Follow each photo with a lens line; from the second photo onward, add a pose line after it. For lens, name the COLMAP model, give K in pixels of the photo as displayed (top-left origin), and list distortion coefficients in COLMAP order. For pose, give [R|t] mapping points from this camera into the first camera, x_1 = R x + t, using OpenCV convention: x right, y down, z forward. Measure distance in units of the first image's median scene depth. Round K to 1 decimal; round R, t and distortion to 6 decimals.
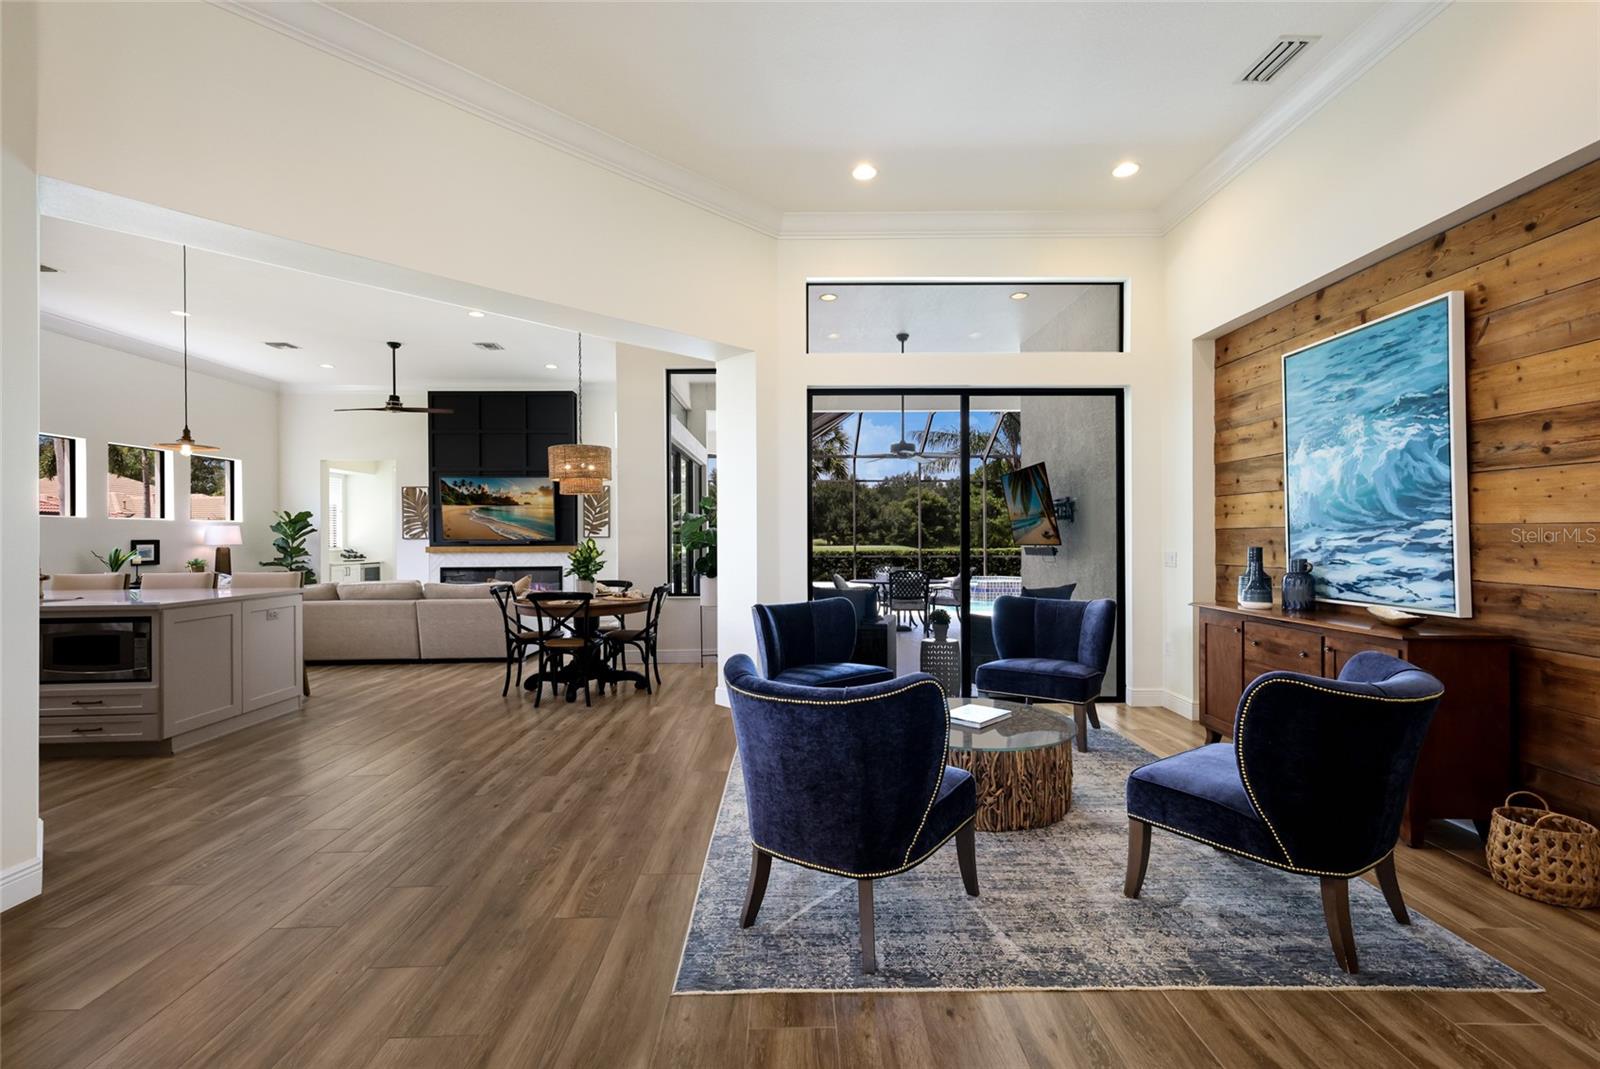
lens RADIAL K [[727.9, 0, 799.4], [0, 727.9, 533.0], [0, 0, 1]] dist [0.005288, 0.000171]
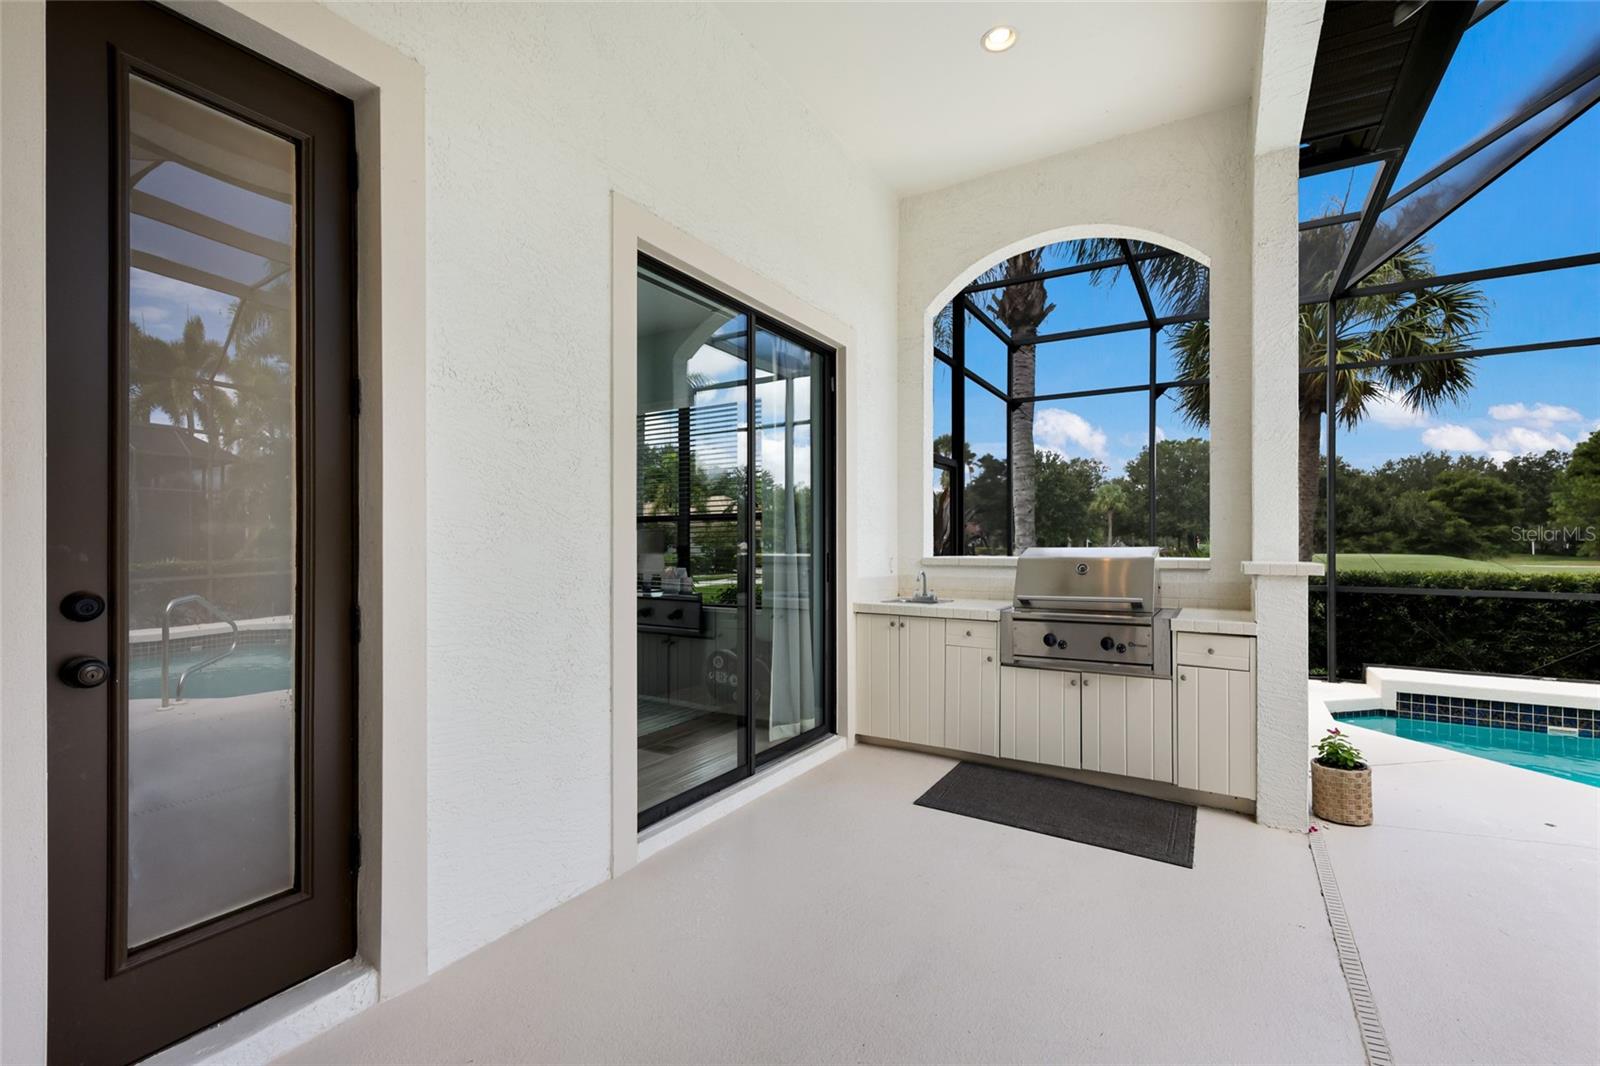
lens RADIAL K [[689.3, 0, 804.3], [0, 689.3, 532.6], [0, 0, 1]] dist [0.003172, 0.001954]
pose [[0.847022, -0.001930, -0.531555, -0.011892], [-0.001813, 0.999977, -0.006521, 0.001874], [0.531555, 0.006487, 0.846999, 0.133075]]
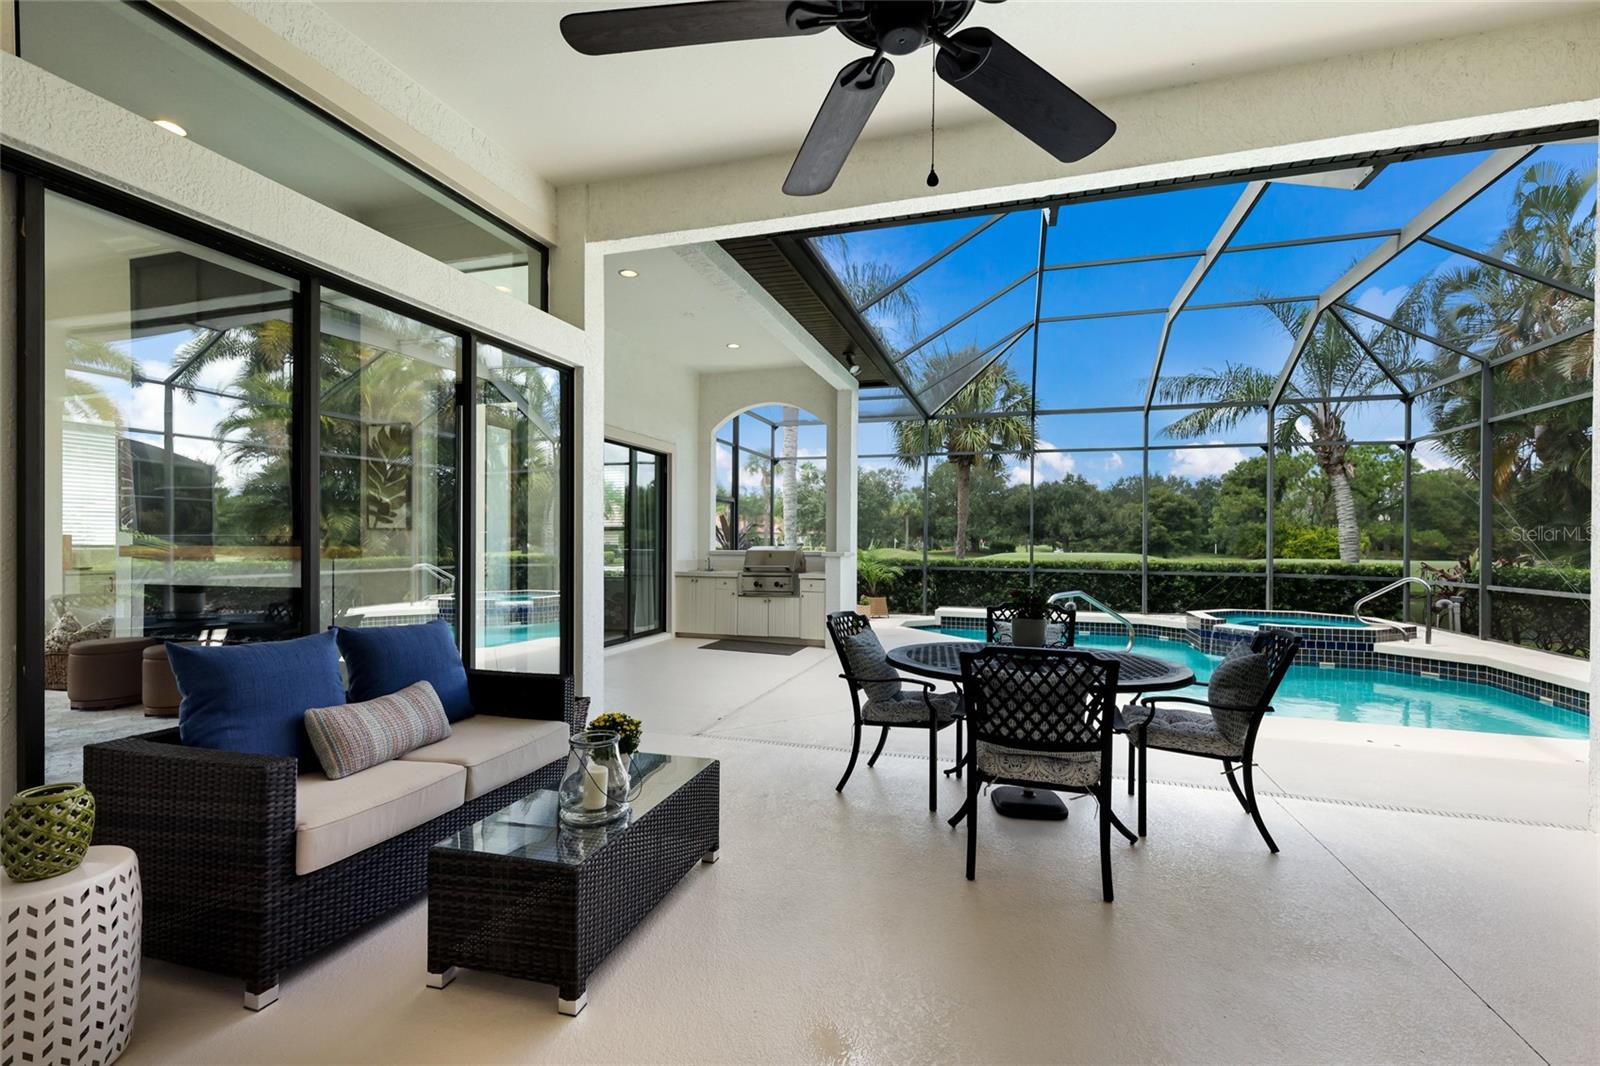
lens RADIAL K [[689.3, 0, 801.1], [0, 689.3, 541.6], [0, 0, 1]] dist [0.003172, 0.001954]
pose [[0.948901, 0.010334, -0.315405, 0.016929], [-0.008724, 0.999941, 0.006515, 0.001101], [0.315453, -0.003430, 0.948935, 0.081786]]
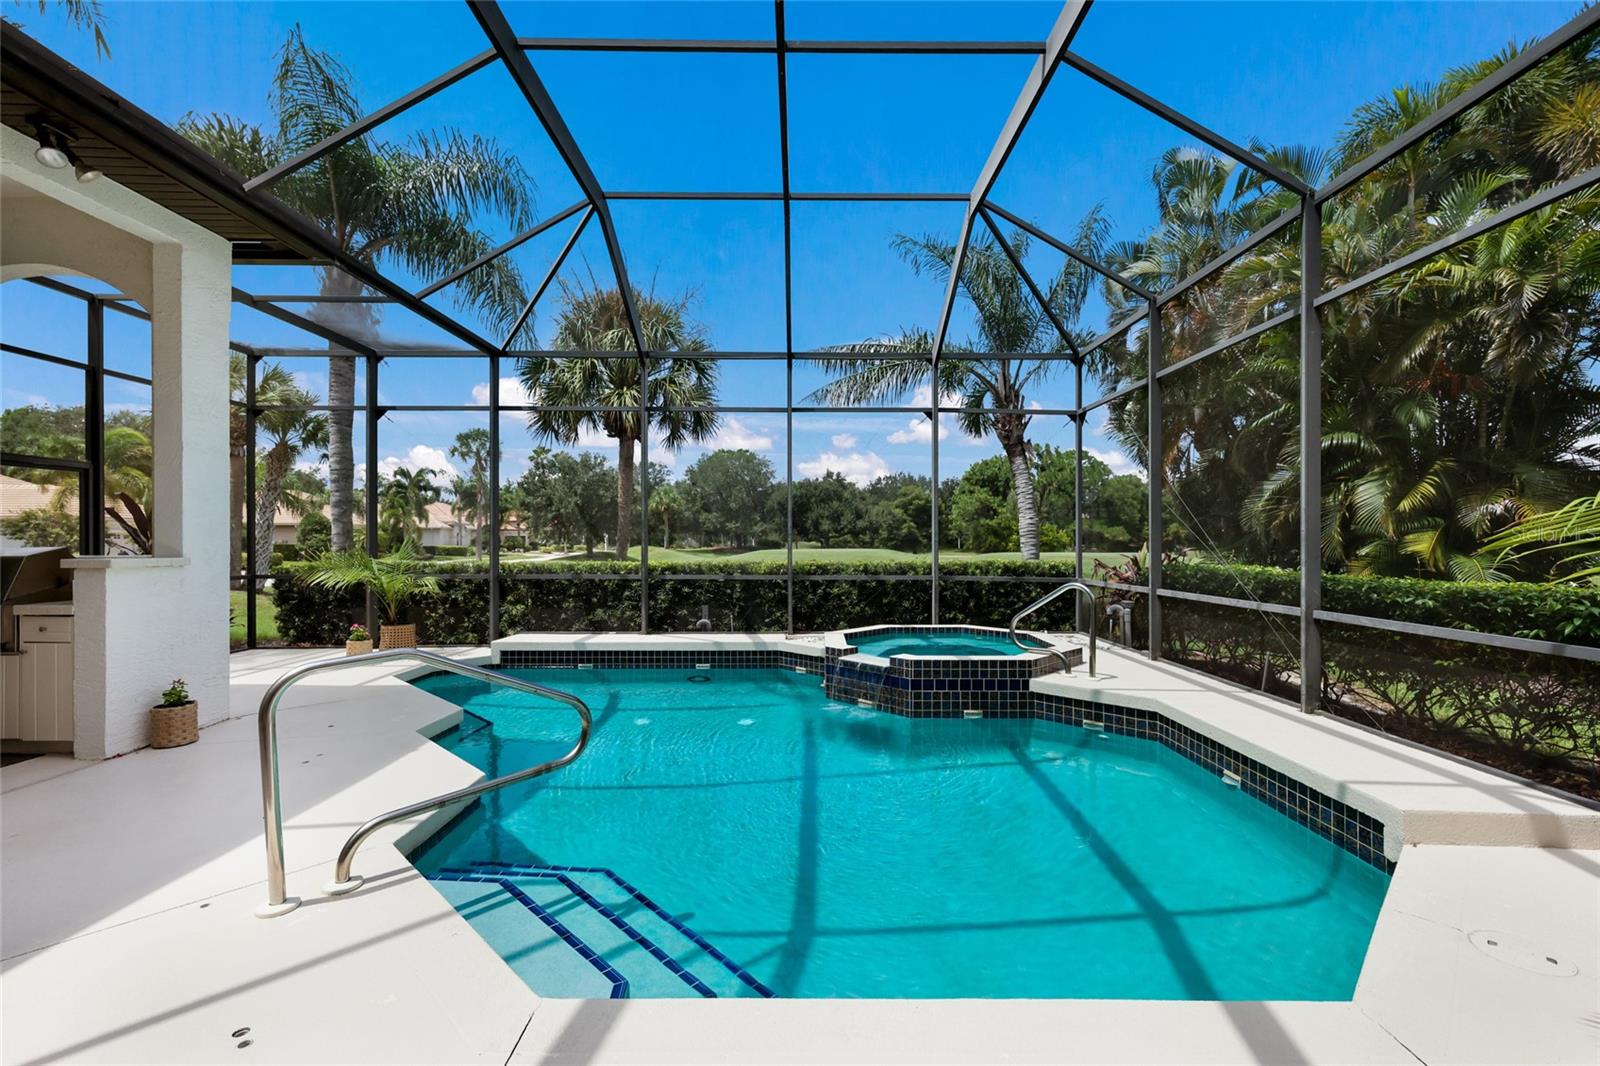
lens RADIAL K [[689.3, 0, 802.4], [0, 689.3, 533.6], [0, 0, 1]] dist [0.003172, 0.001954]
pose [[0.999908, 0.004077, -0.012970, 0.040399], [-0.004123, 0.999986, -0.003454, 0.001416], [0.012956, 0.003508, 0.999910, 0.129467]]
